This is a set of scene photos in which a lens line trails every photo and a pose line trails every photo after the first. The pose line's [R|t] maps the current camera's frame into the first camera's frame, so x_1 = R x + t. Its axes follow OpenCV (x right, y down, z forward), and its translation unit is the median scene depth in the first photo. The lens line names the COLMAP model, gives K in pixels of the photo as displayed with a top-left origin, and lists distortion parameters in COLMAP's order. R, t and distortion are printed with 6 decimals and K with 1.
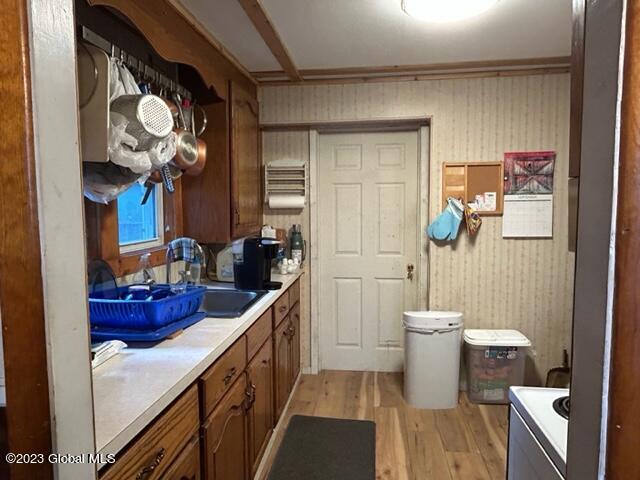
lens RADIAL K [[432.1, 0, 321.4], [0, 432.1, 239.0], [0, 0, 1]] dist [0.004758, -0.004358]
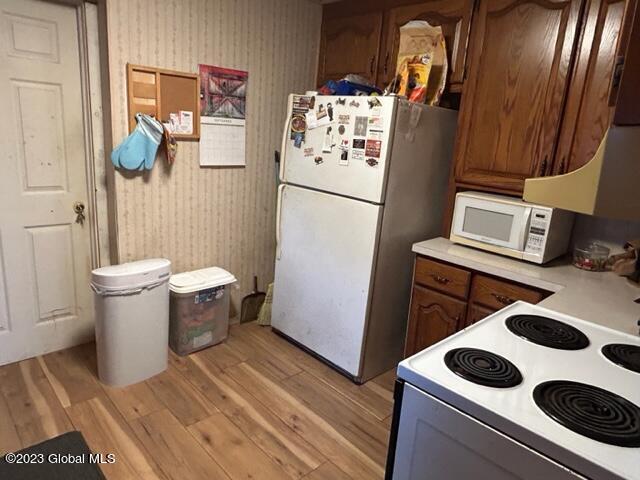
lens RADIAL K [[432.1, 0, 318.5], [0, 432.1, 238.0], [0, 0, 1]] dist [0.004758, -0.004358]
pose [[0.631308, -0.135474, 0.763608, -0.116107], [-0.013416, 0.982569, 0.185413, -0.026408], [-0.775416, -0.127297, 0.618487, 0.258444]]
